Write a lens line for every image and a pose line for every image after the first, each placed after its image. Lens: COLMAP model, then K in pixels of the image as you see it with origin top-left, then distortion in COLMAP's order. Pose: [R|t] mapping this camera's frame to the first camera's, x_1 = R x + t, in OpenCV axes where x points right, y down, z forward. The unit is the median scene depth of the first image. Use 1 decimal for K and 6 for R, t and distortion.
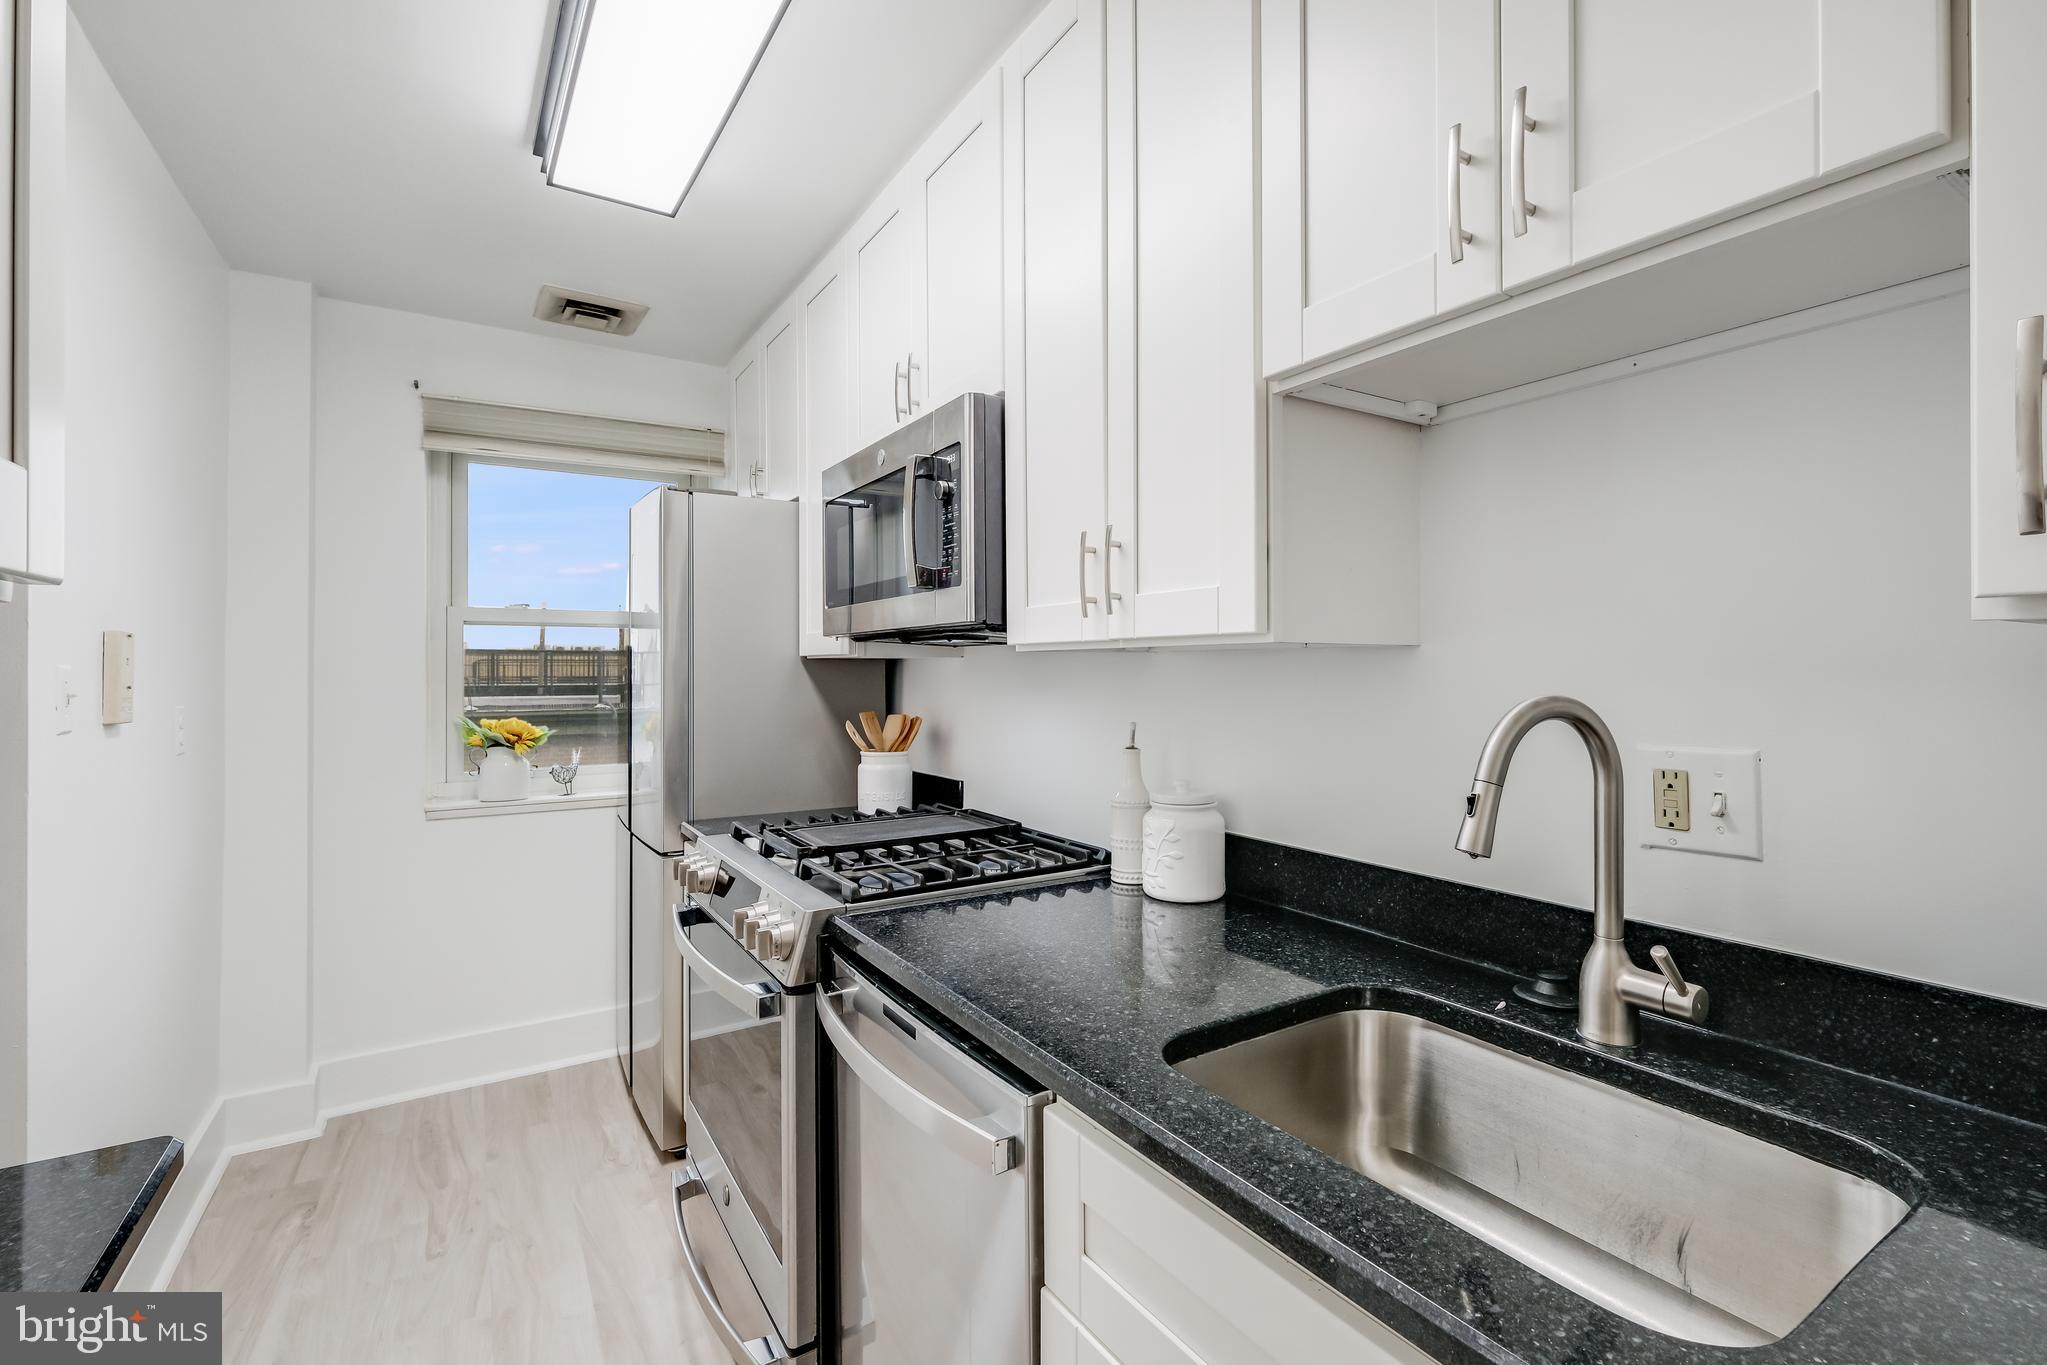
lens RADIAL K [[912.9, 0, 1023.5], [0, 912.9, 682.5], [0, 0, 1]] dist [0.002723, -0.000064]
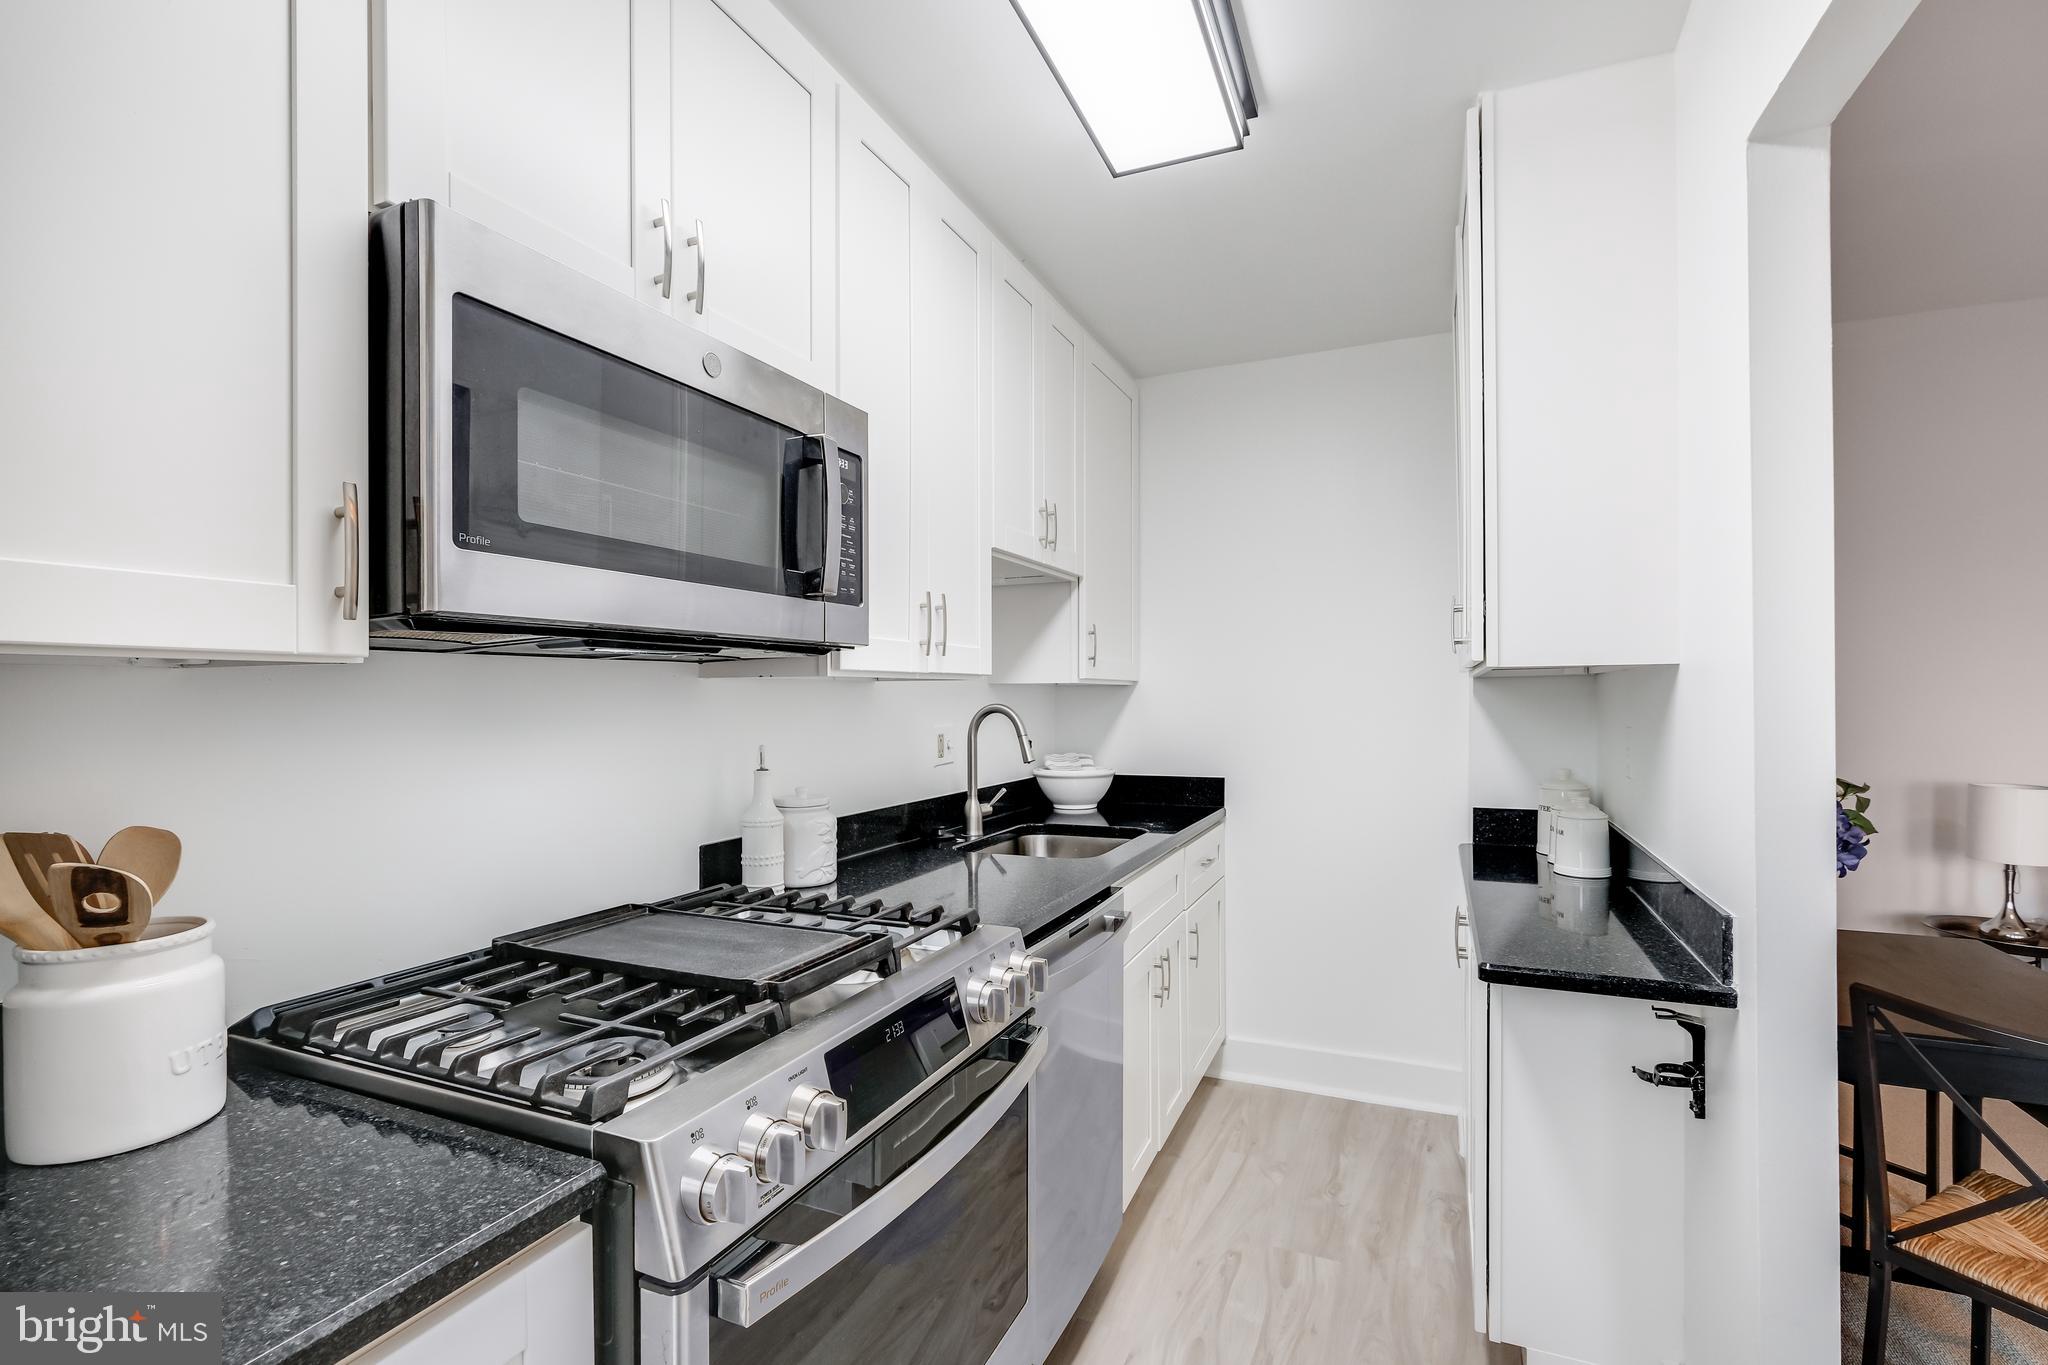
lens RADIAL K [[914.1, 0, 1024.0], [0, 914.1, 682.5], [0, 0, 1]] dist [-0.000080, -0.000007]
pose [[-0.560303, 0.005330, 0.828271, -1.536139], [0.003735, 0.999985, -0.003909, -0.036894], [-0.828279, 0.000903, -0.560315, 2.231858]]
